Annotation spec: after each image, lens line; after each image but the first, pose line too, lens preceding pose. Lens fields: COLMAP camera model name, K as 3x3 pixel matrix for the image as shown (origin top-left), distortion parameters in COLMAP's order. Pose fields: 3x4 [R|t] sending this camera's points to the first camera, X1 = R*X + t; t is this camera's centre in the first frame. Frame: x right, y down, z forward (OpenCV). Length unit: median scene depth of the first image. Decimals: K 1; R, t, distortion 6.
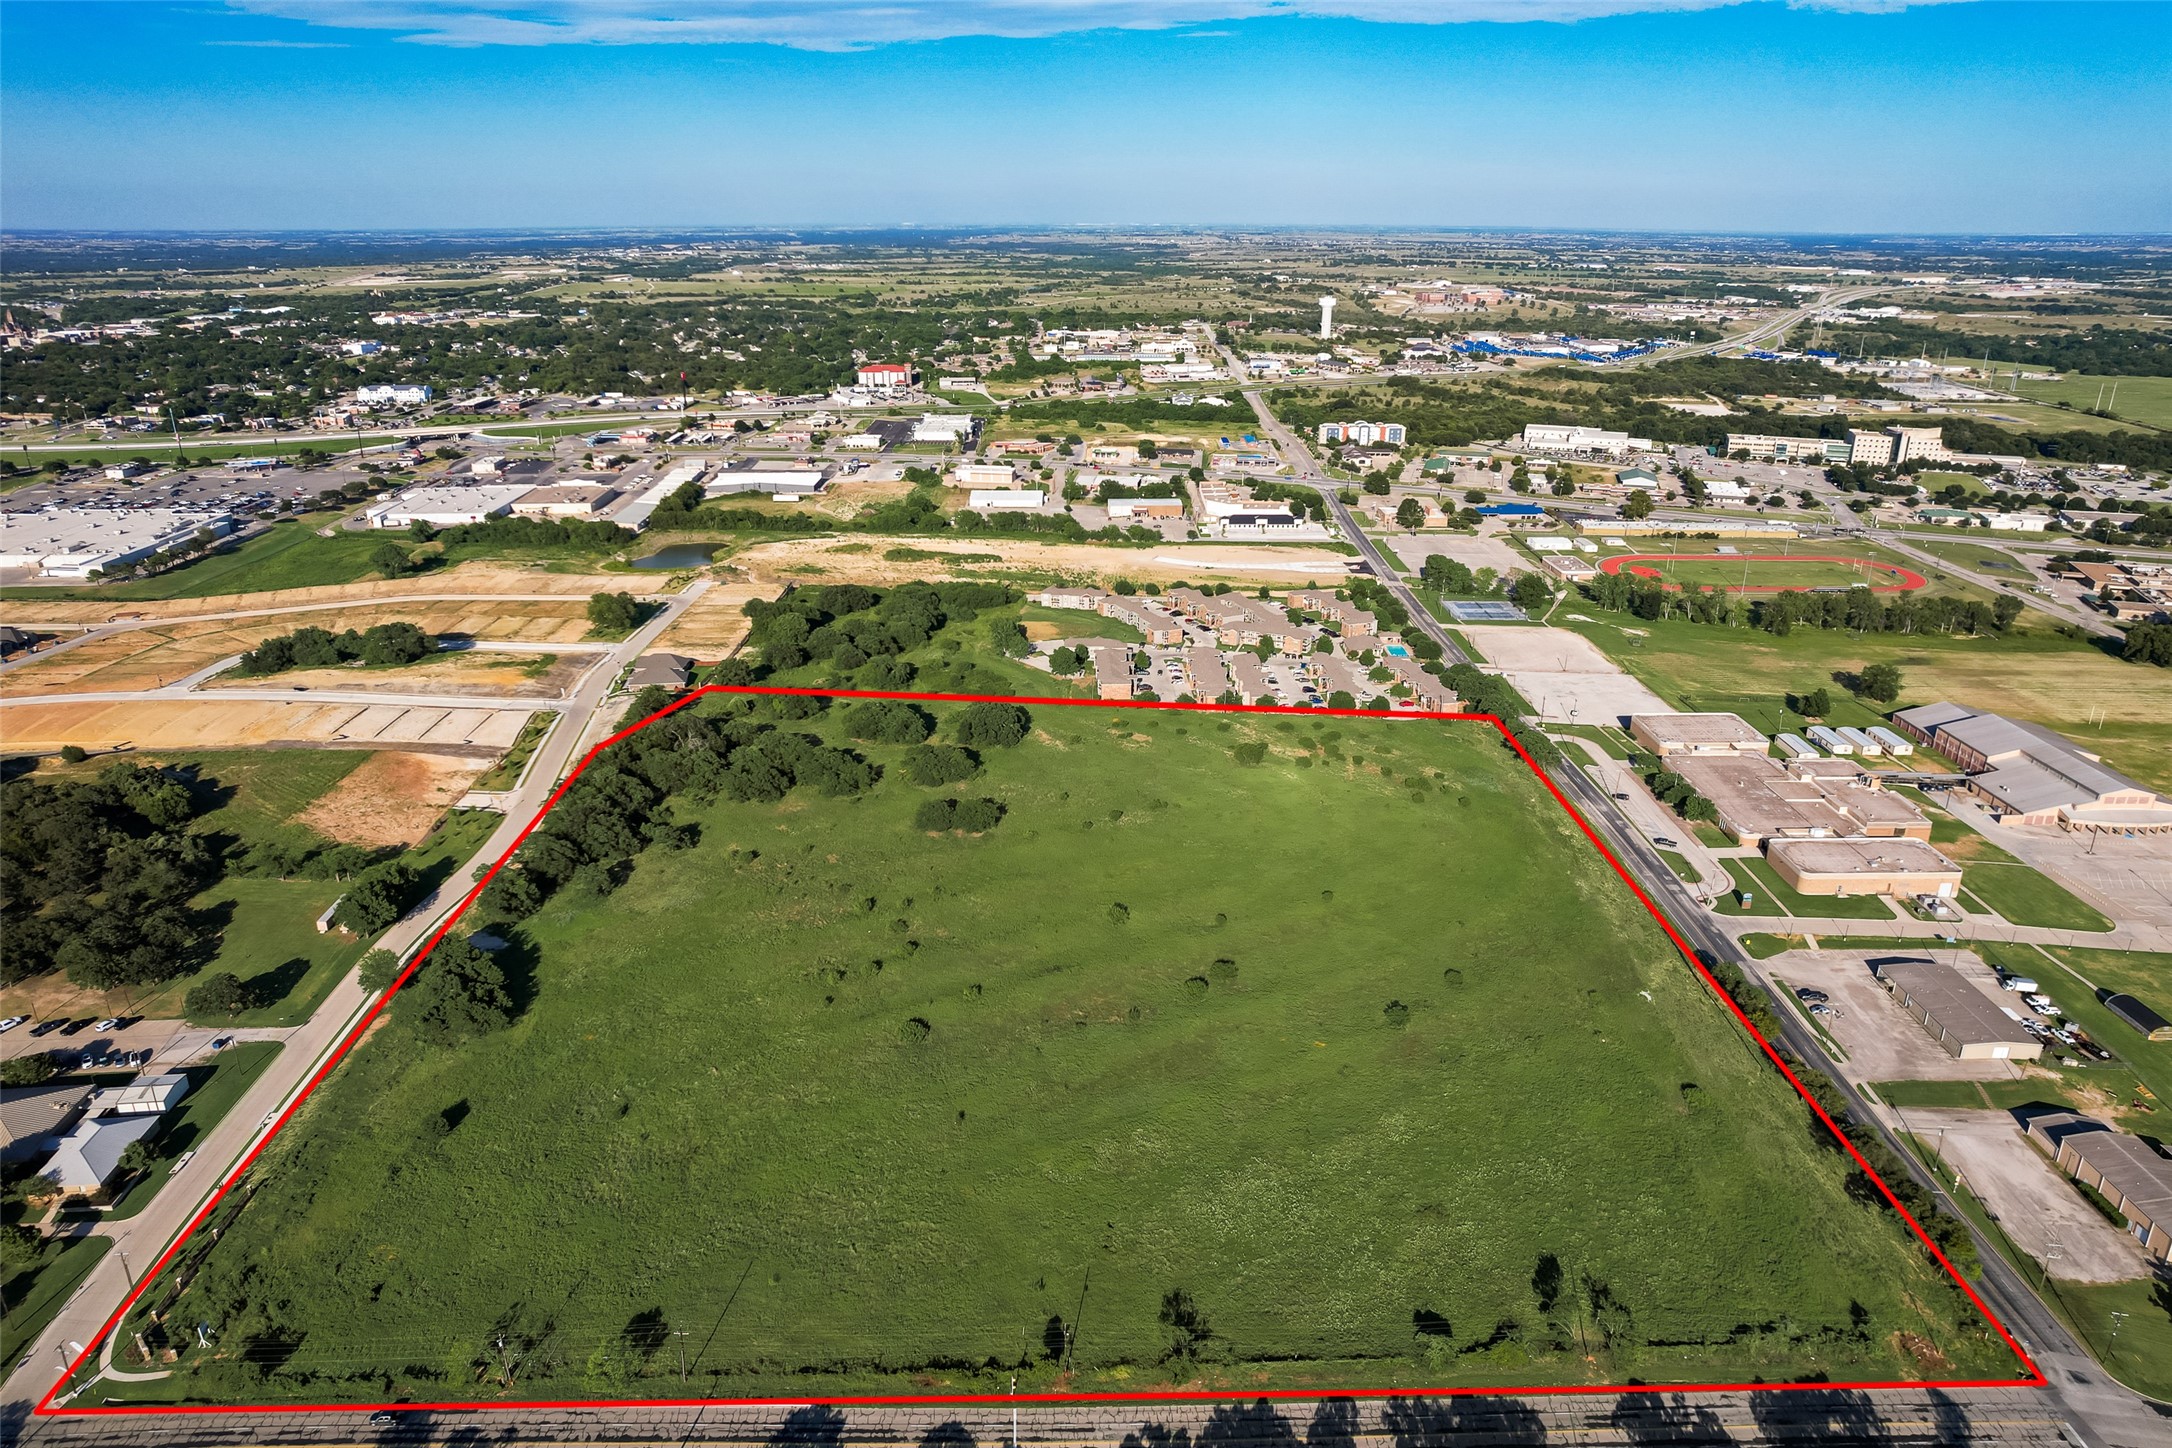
lens RADIAL K [[1420.8, 0, 1086.0], [0, 1420.8, 724.0], [0, 0, 1]] dist [-0.080074, 0.074129]
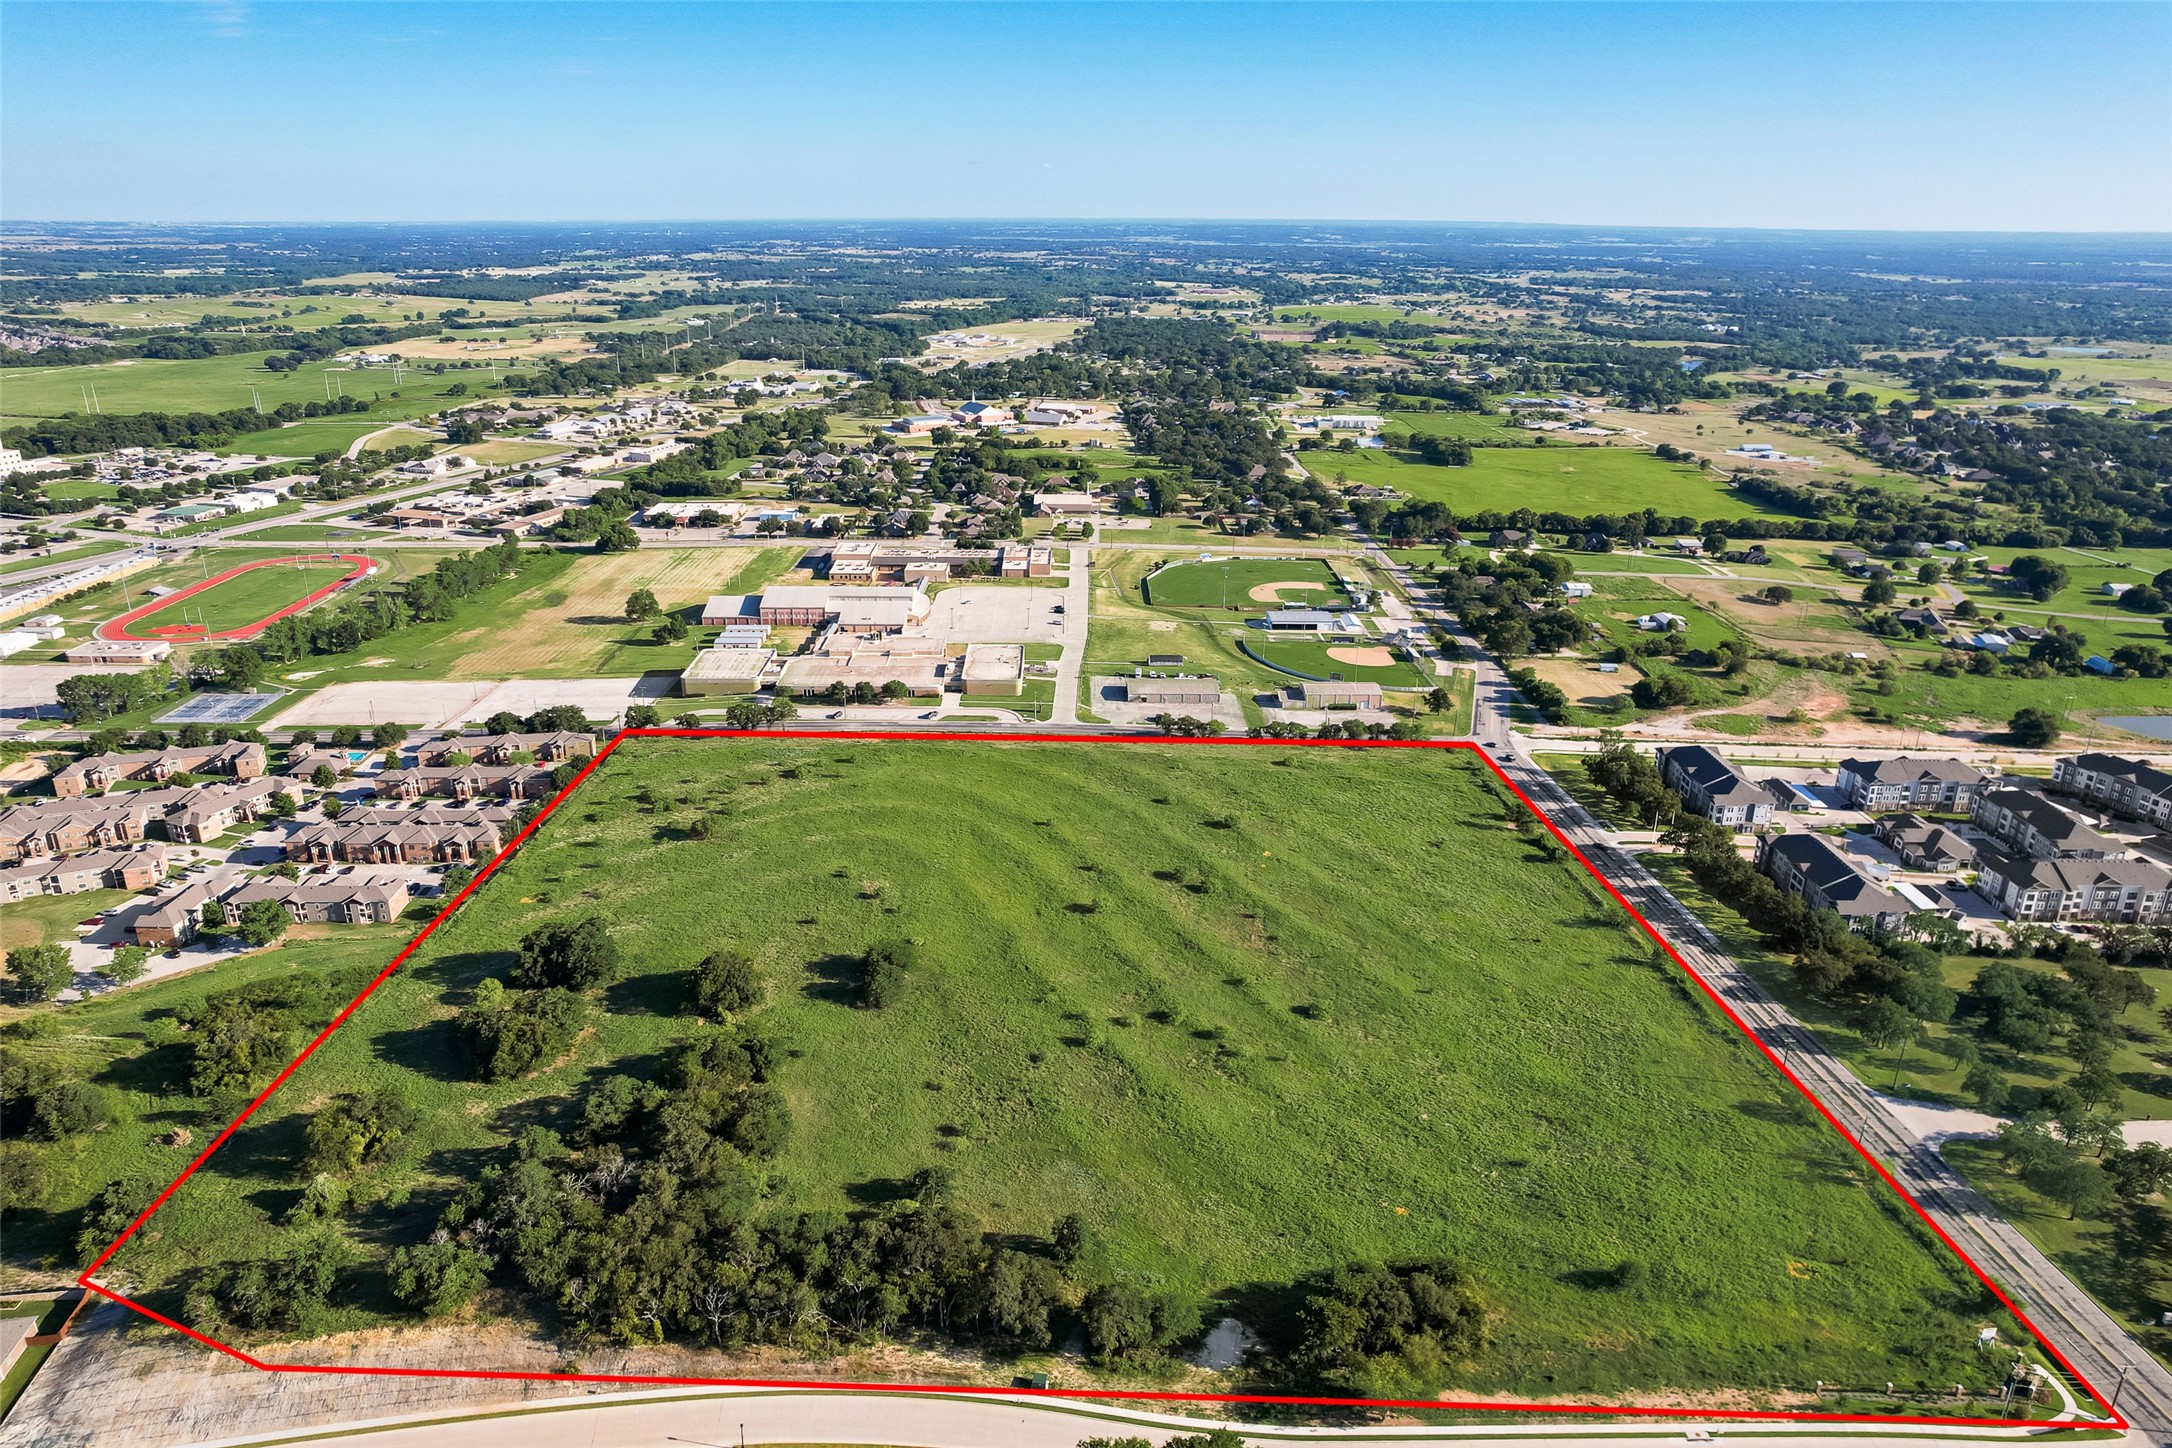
lens RADIAL K [[1420.8, 0, 1086.0], [0, 1420.8, 724.0], [0, 0, 1]] dist [-0.080074, 0.074129]
pose [[-0.002088, -0.345606, 0.938377, -0.641397], [0.334935, 0.883938, 0.326301, -0.227628], [-0.942239, 0.314976, 0.113910, 0.612522]]
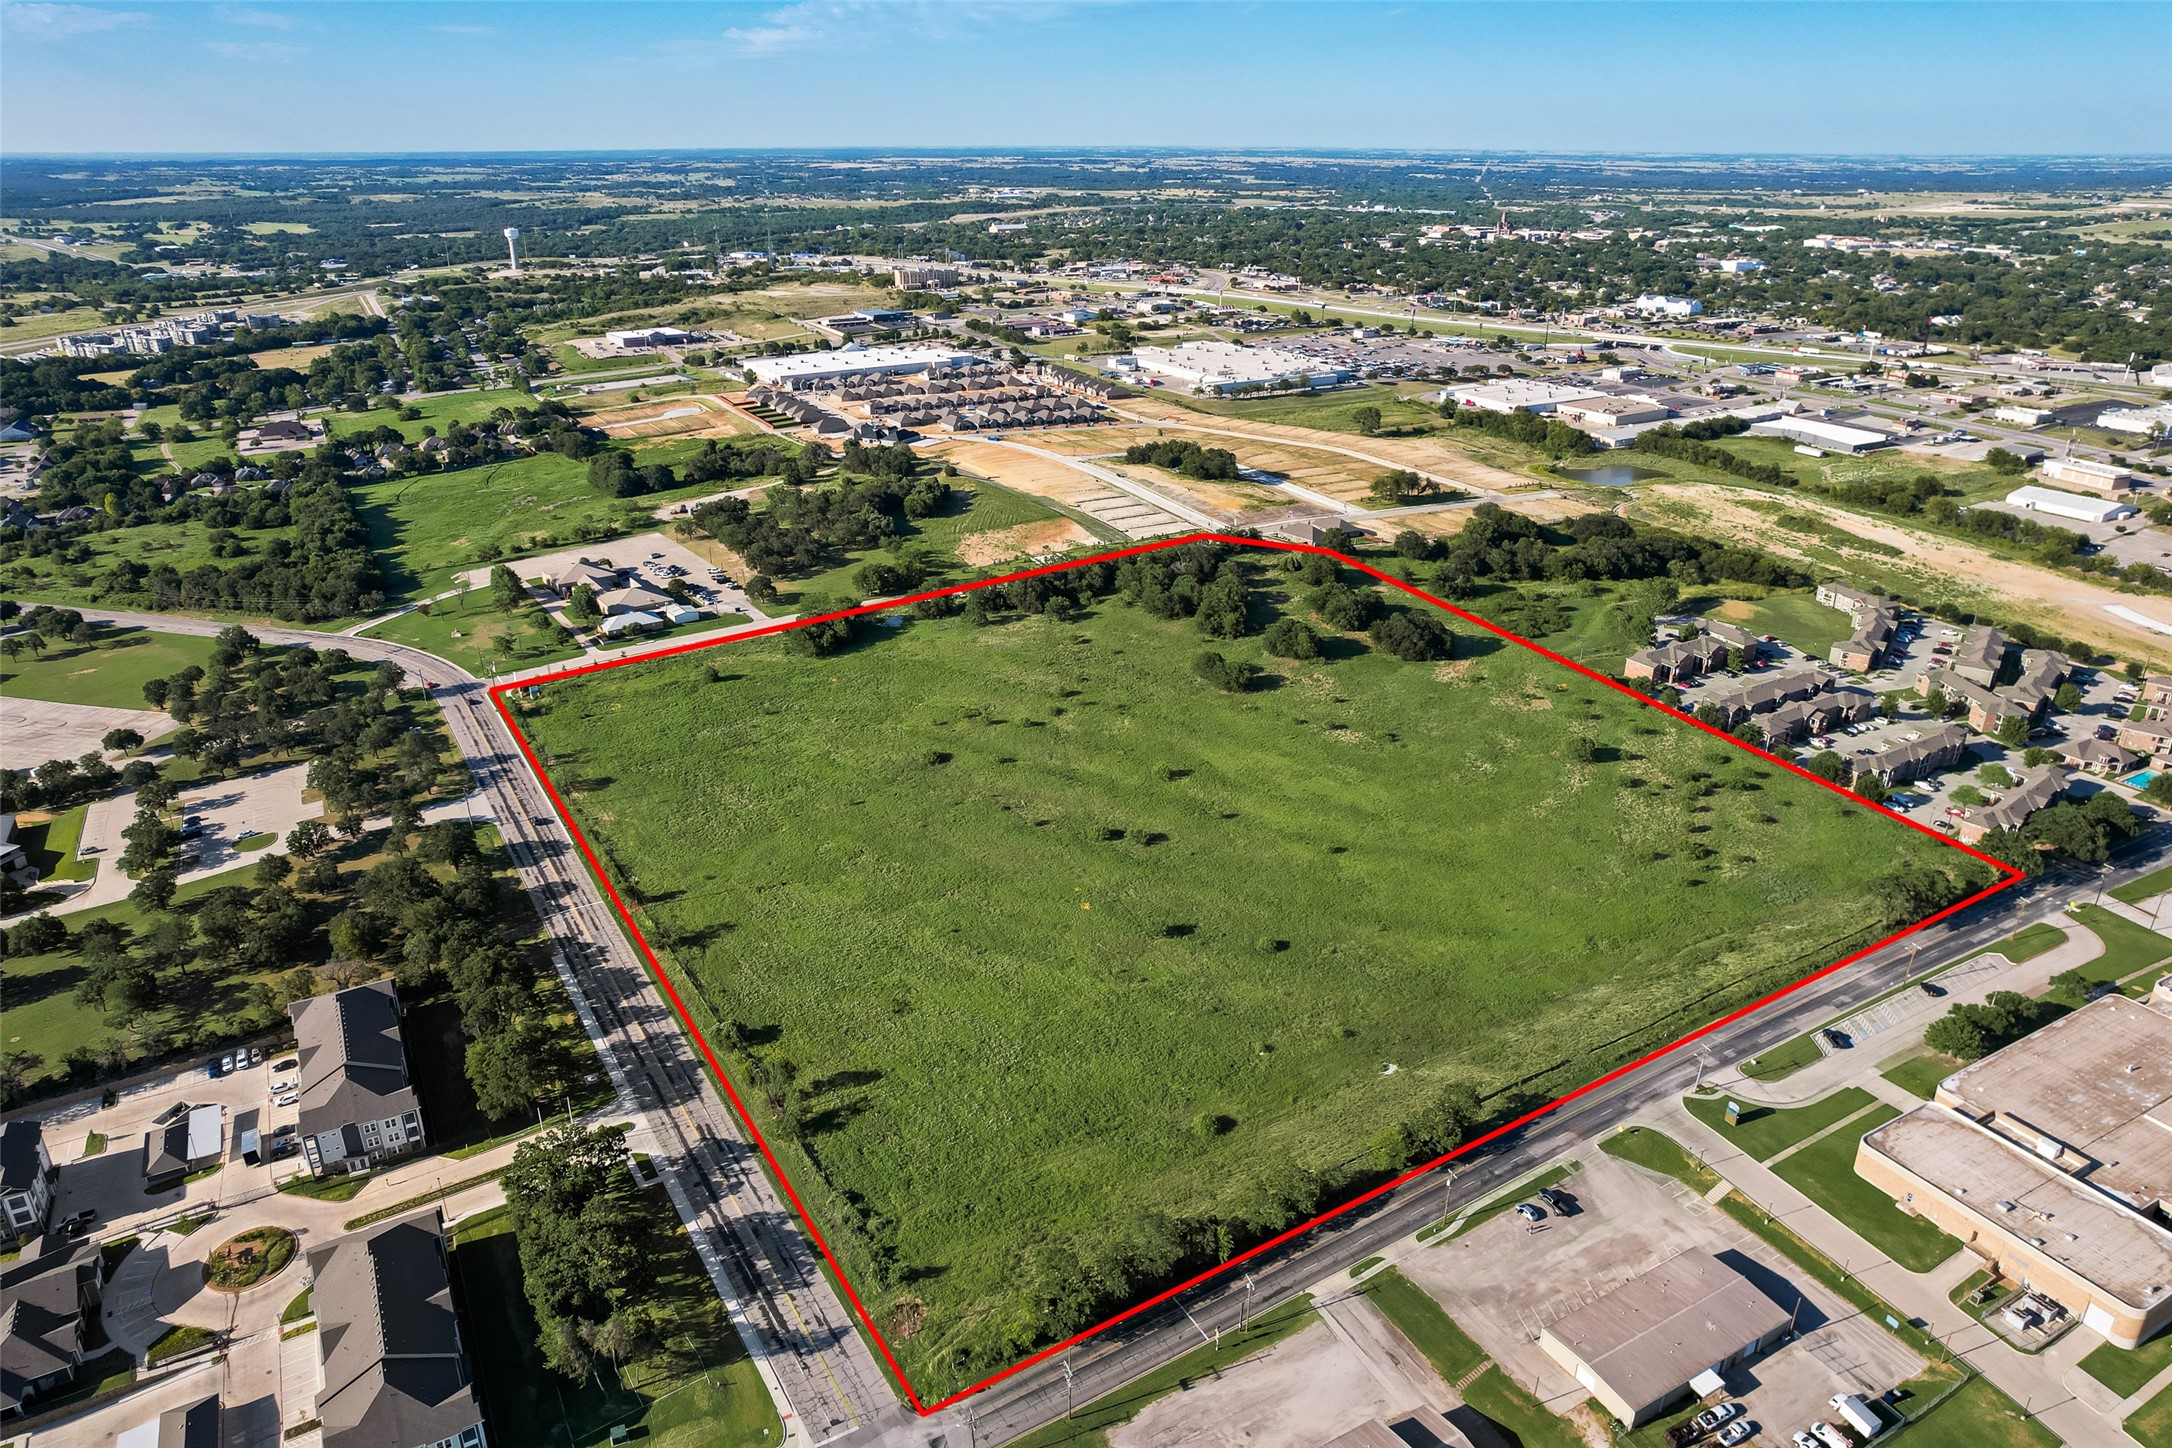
lens RADIAL K [[1419.2, 0, 1076.4], [0, 1419.2, 714.7], [0, 0, 1]] dist [-0.076973, 0.069097]
pose [[0.479938, 0.332434, -0.811879, 0.618434], [-0.298358, 0.932114, 0.205293, -0.078775], [0.825010, 0.143703, 0.546541, 0.246657]]
